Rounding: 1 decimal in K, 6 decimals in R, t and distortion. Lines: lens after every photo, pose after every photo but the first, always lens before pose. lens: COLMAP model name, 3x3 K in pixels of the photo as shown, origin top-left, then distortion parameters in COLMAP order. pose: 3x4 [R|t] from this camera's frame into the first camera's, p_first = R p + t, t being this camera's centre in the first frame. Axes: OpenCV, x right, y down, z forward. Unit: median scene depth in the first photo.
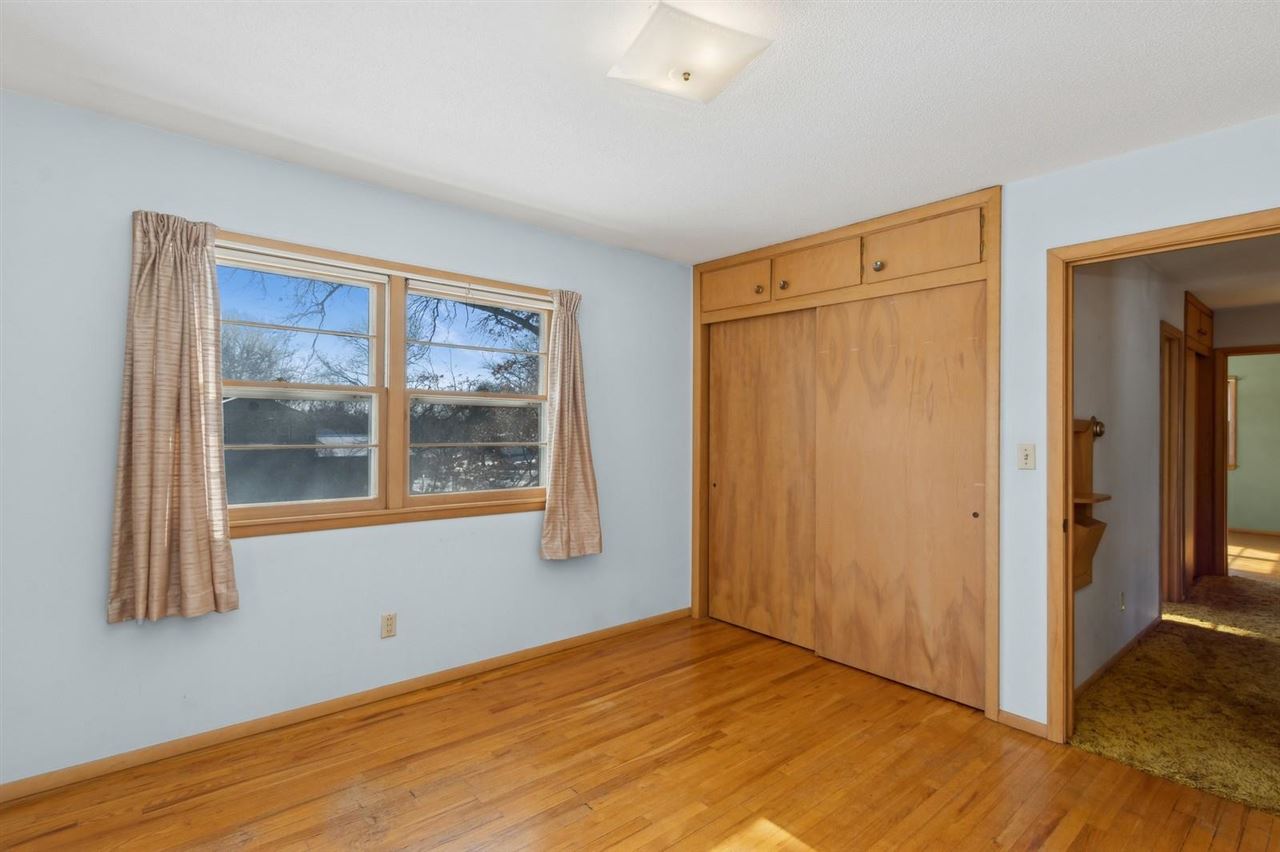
lens RADIAL K [[559.5, 0, 640.0], [0, 559.5, 426.0], [0, 0, 1]] dist [0.000529, 0.000014]
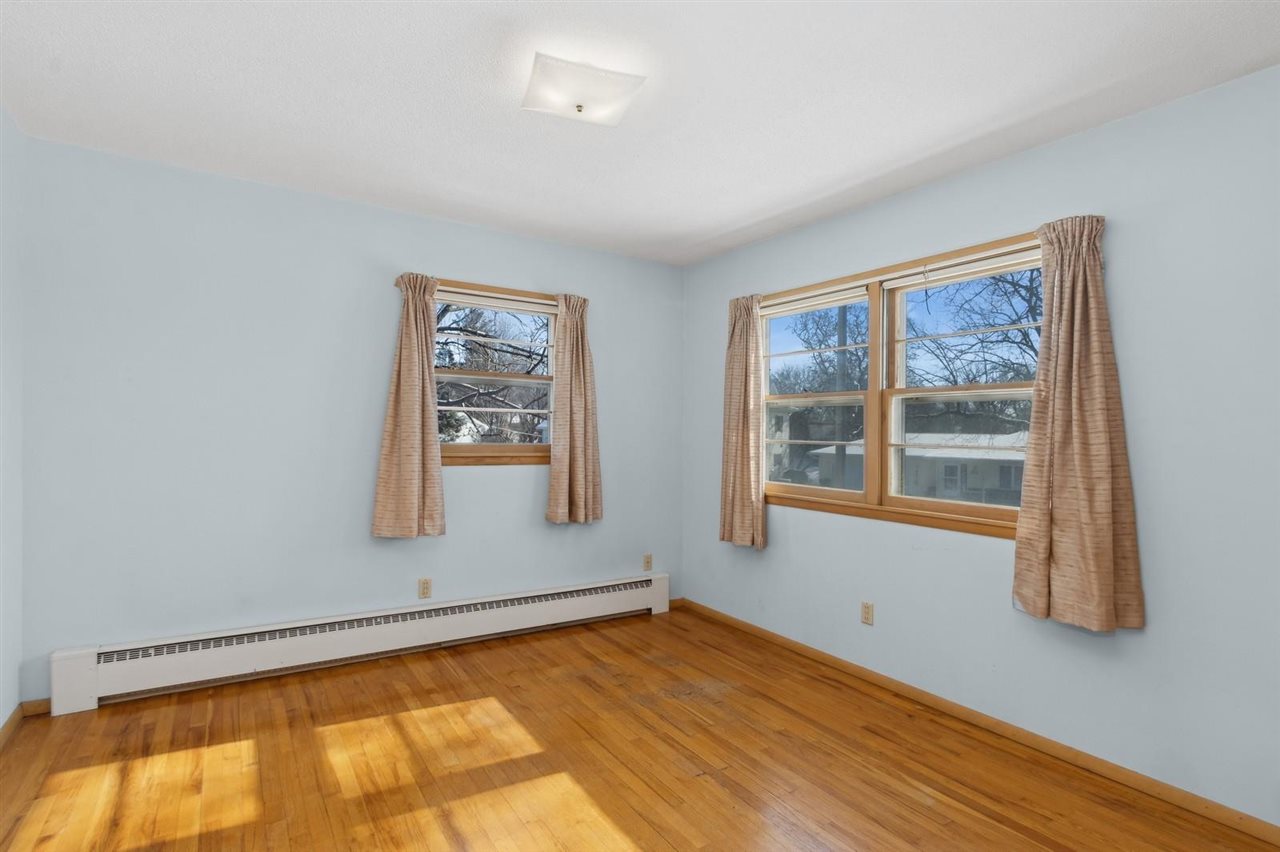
lens RADIAL K [[641.9, 0, 640.0], [0, 641.9, 426.0], [0, 0, 1]] dist [-0.000389, -0.000373]
pose [[-0.103207, -0.005204, -0.994646, 0.830076], [0.006859, 0.999959, -0.005943, 0.004317], [0.994636, -0.007435, -0.103167, 0.712622]]
